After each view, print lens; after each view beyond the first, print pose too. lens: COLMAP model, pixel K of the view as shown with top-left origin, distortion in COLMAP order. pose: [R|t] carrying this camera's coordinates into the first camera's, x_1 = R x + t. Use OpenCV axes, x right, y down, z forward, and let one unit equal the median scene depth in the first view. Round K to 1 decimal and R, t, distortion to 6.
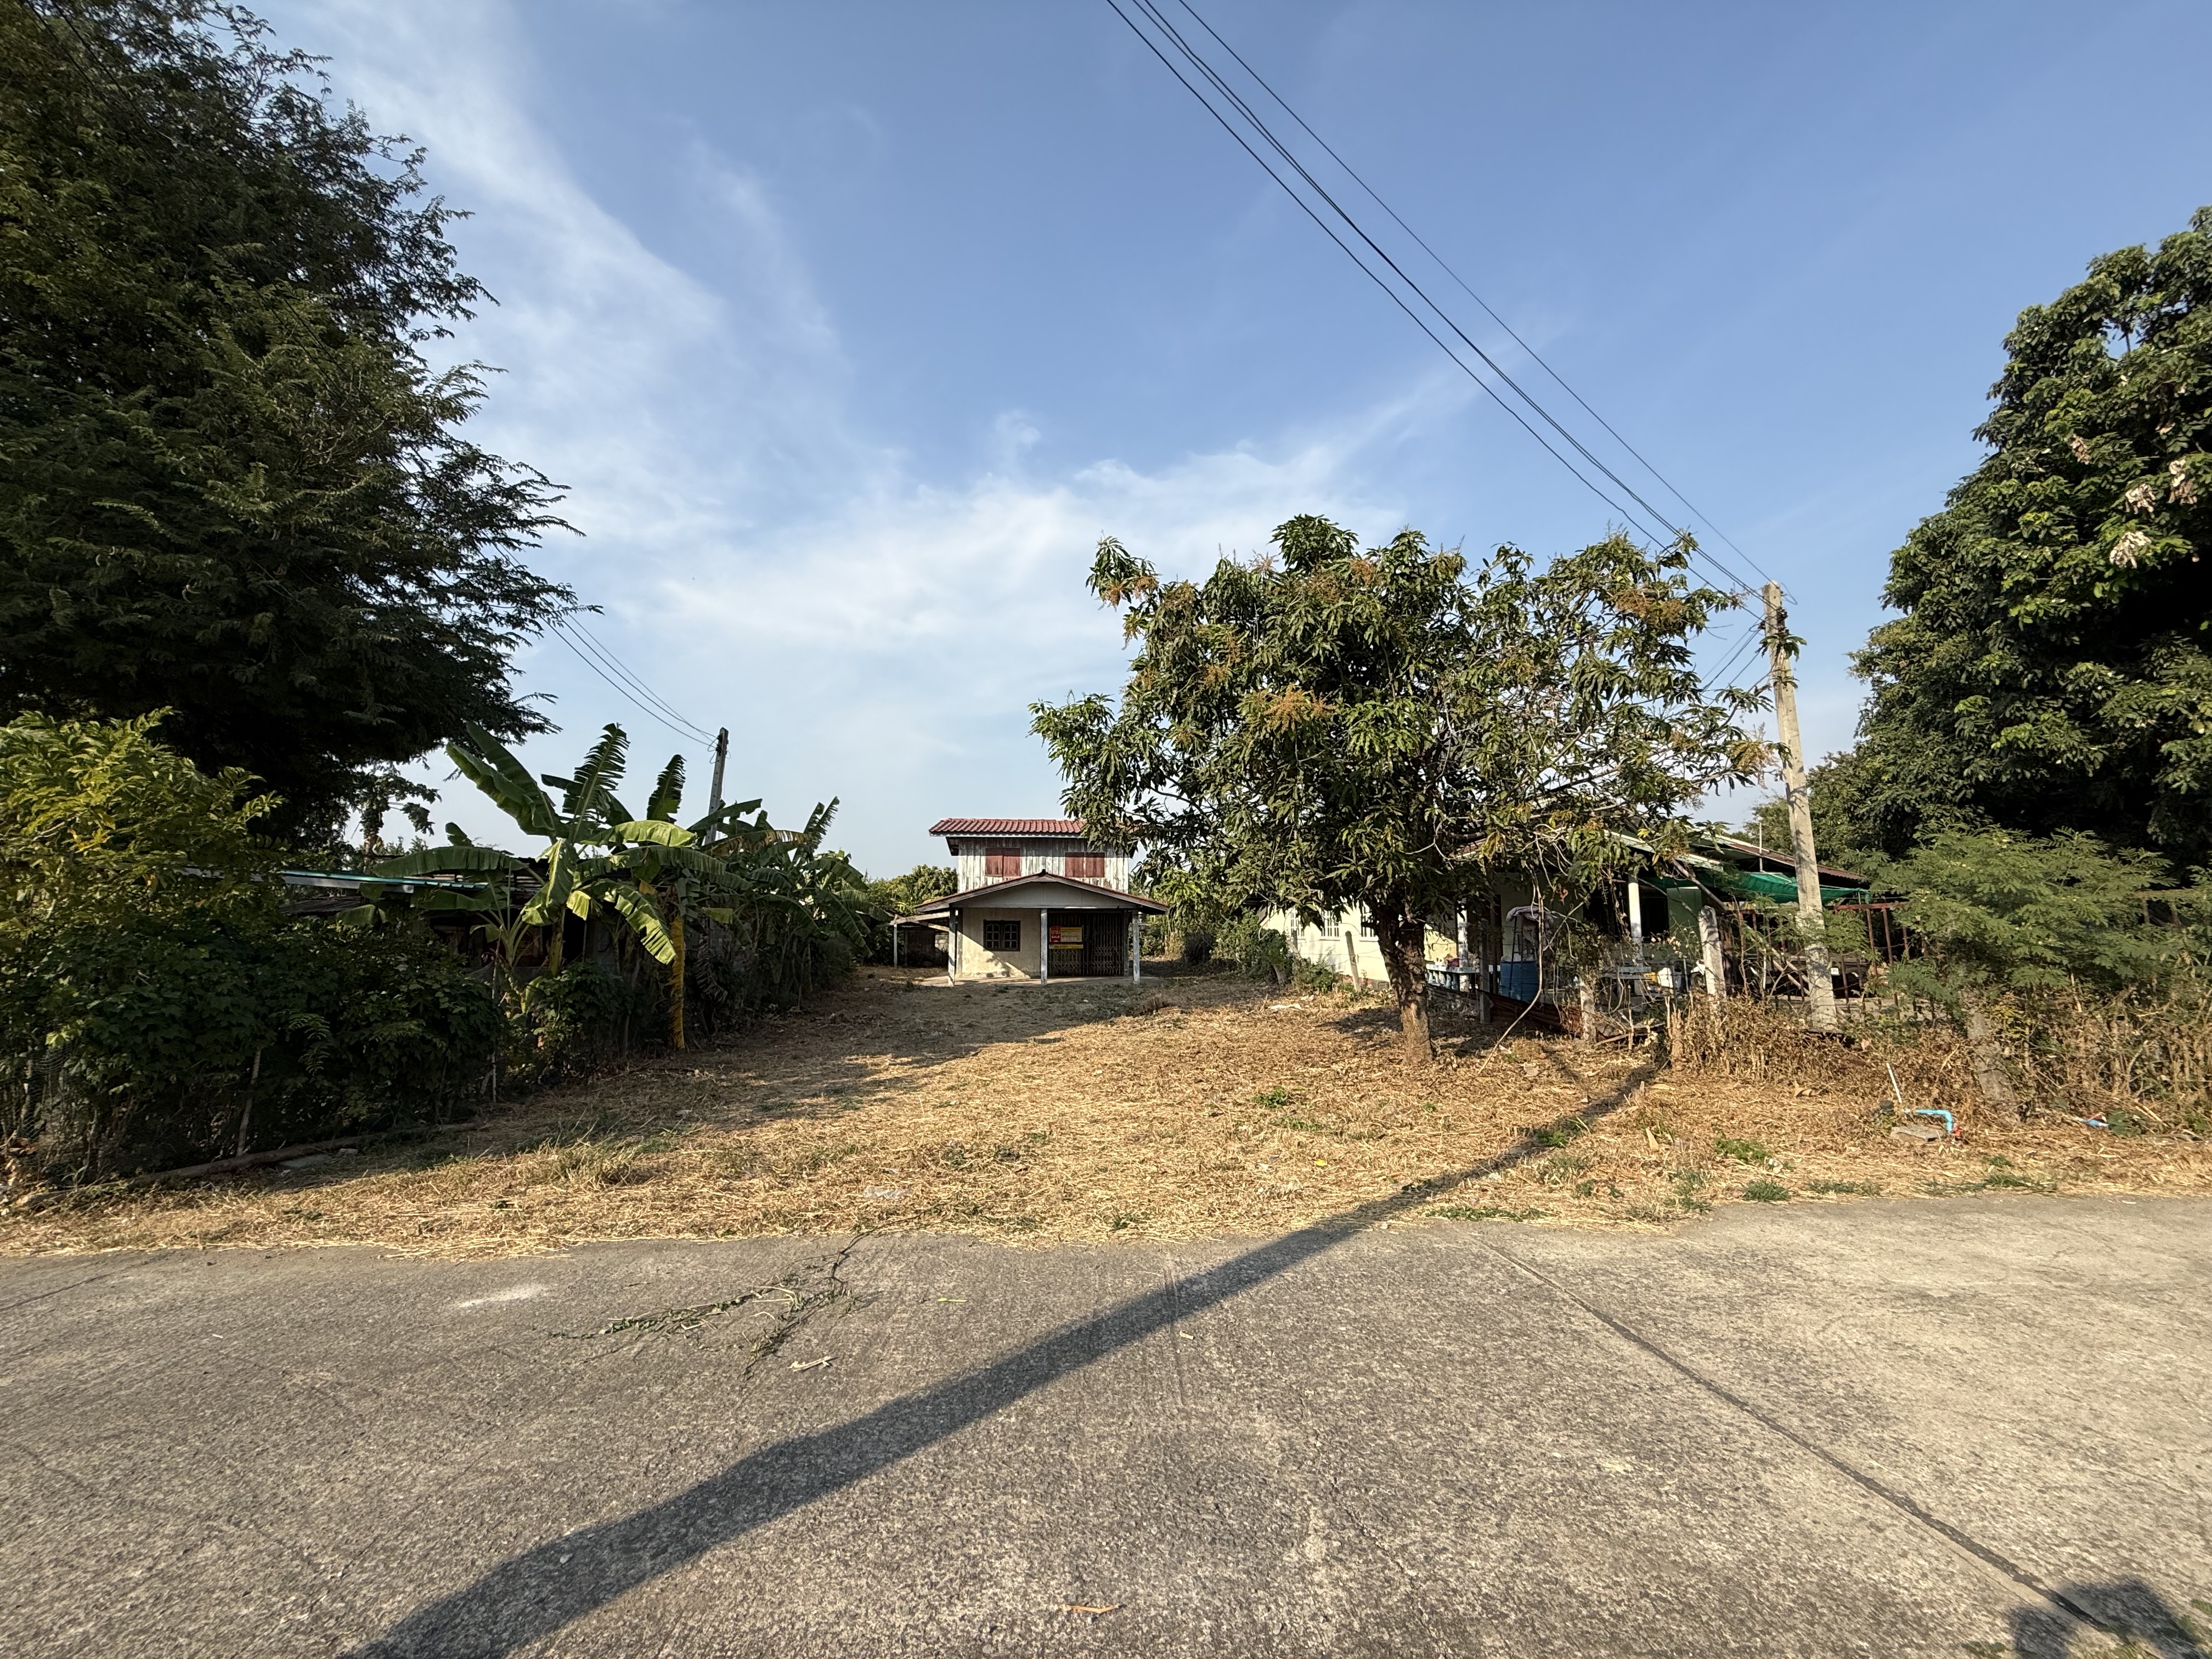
lens RADIAL K [[881.0, 0, 1104.4], [0, 881.0, 849.9], [0, 0, 1]] dist [0.010658, -0.000103]
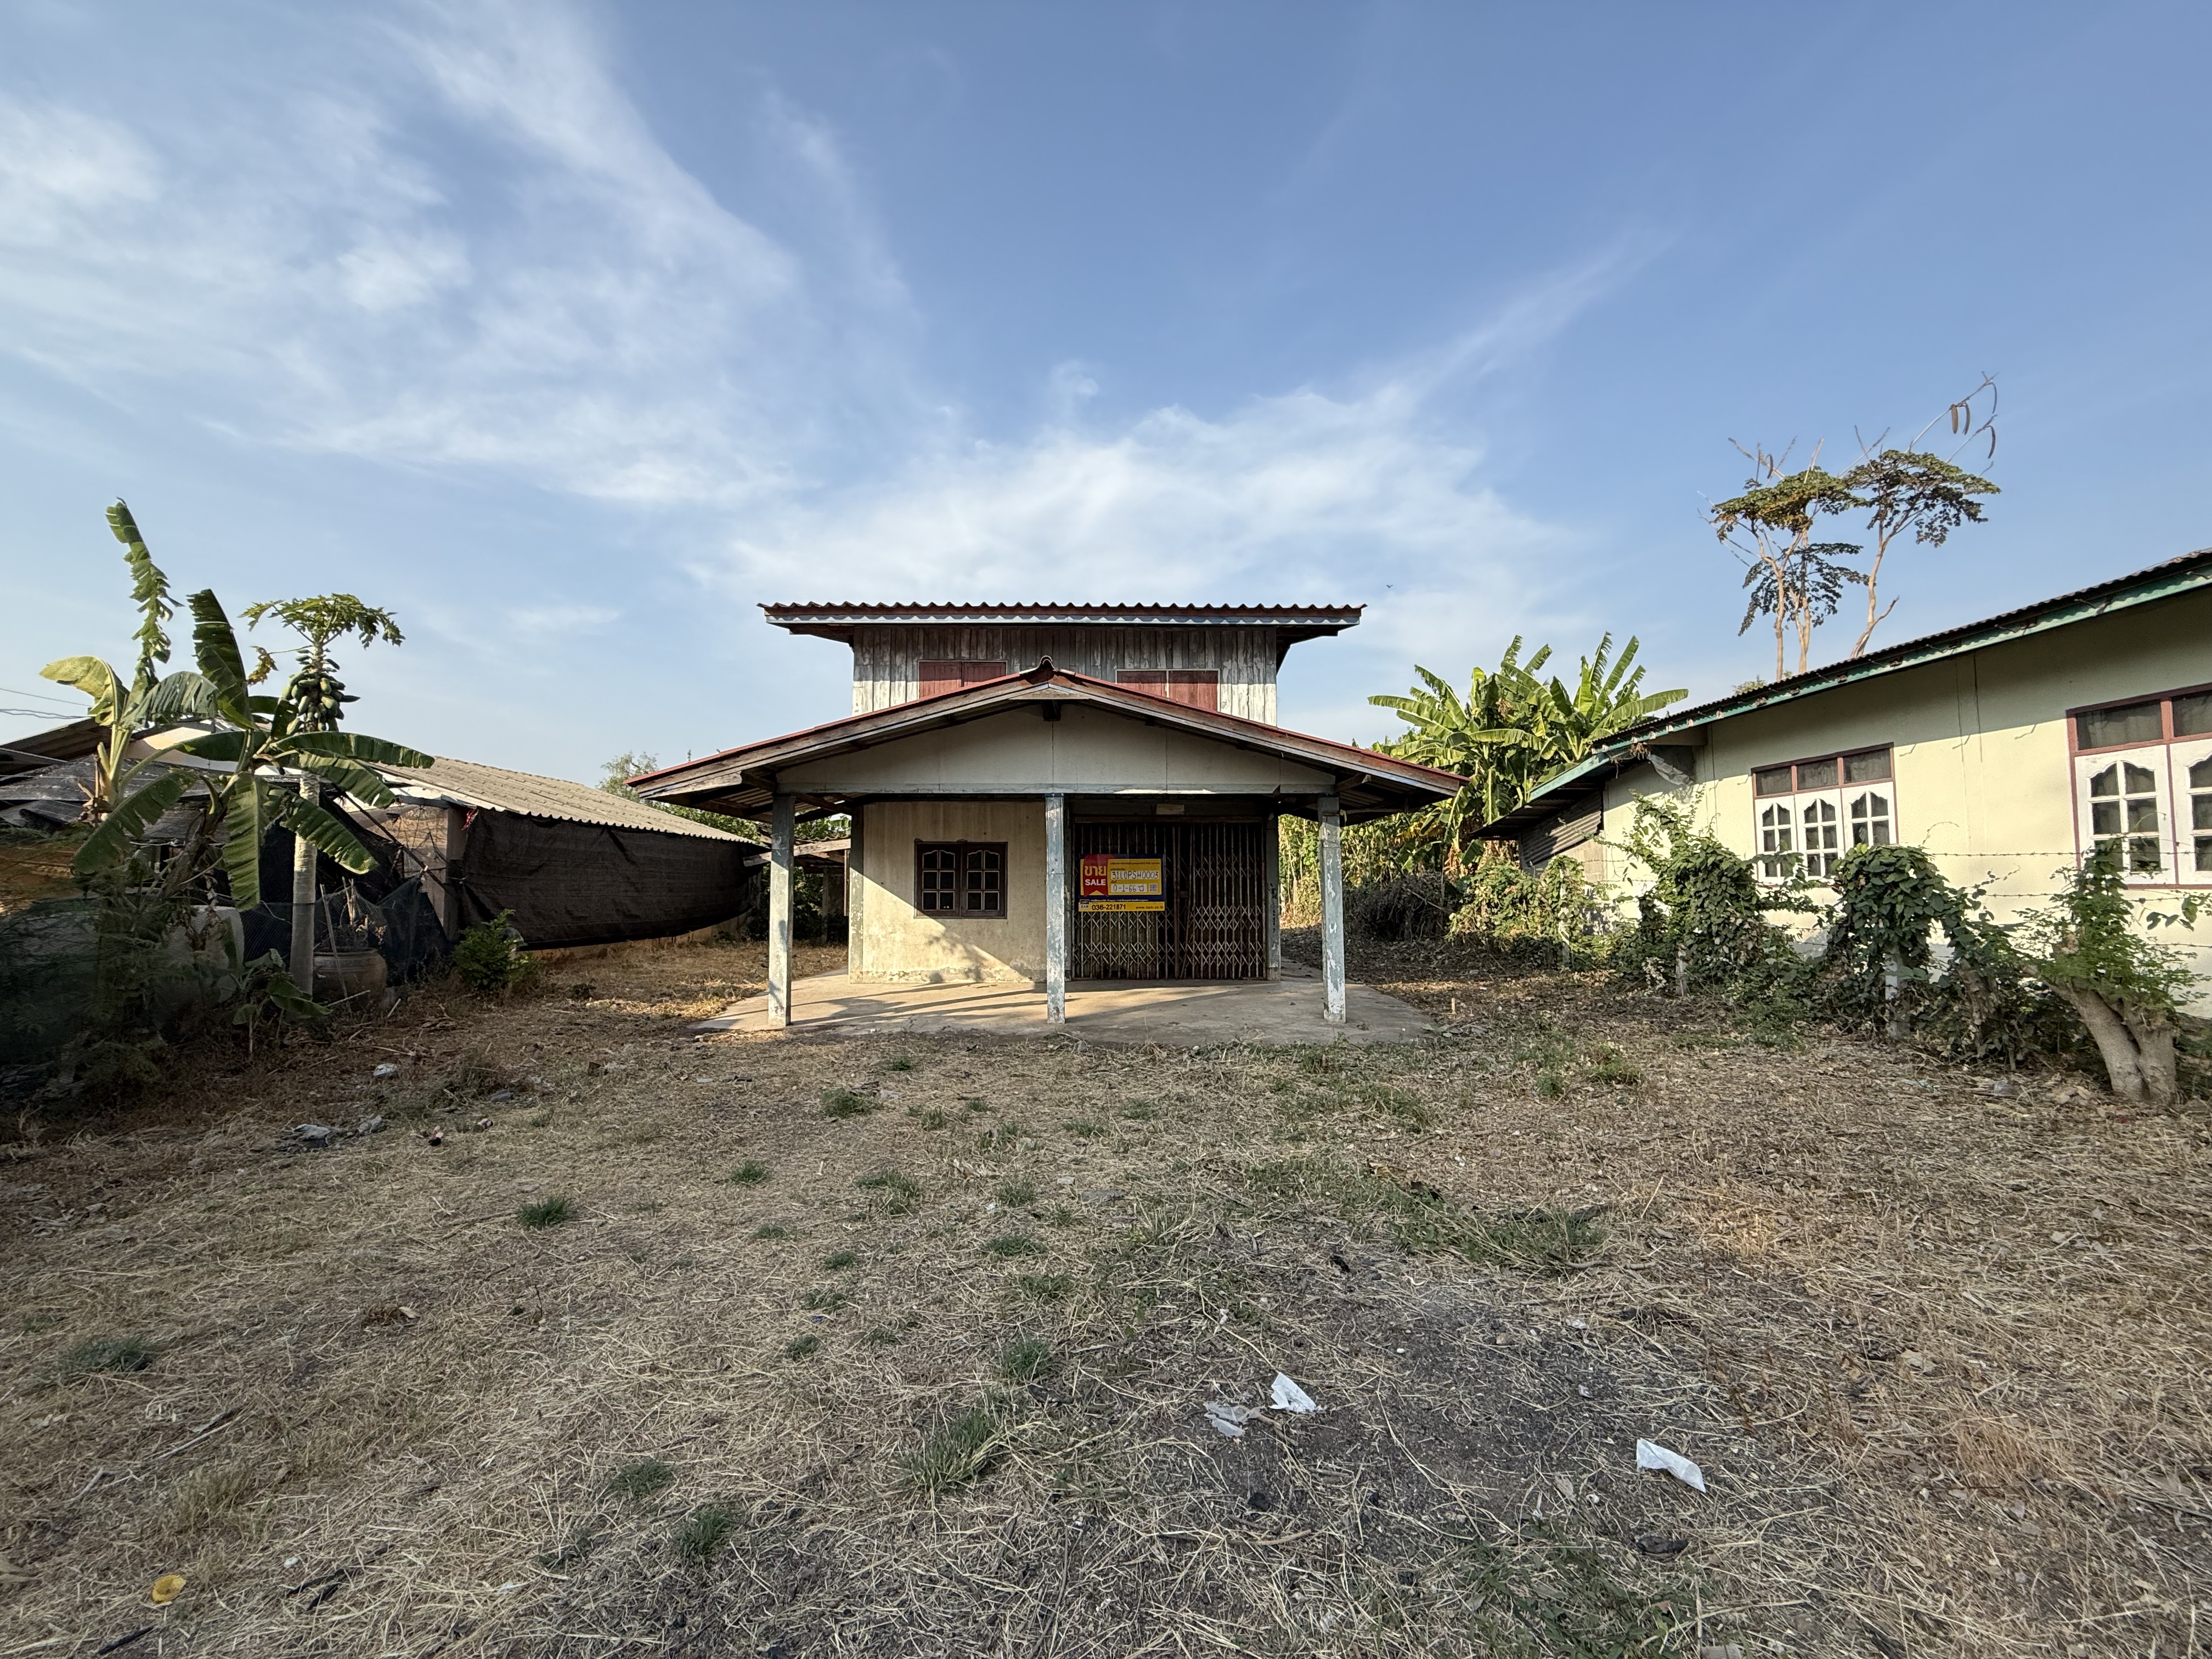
lens RADIAL K [[881.0, 0, 1107.3], [0, 881.0, 824.6], [0, 0, 1]] dist [0.010658, -0.000103]
pose [[0.997546, -0.003014, -0.069956, -0.022459], [0.004702, 0.999702, 0.023973, 0.063982], [0.069863, -0.024243, 0.997262, 0.608726]]
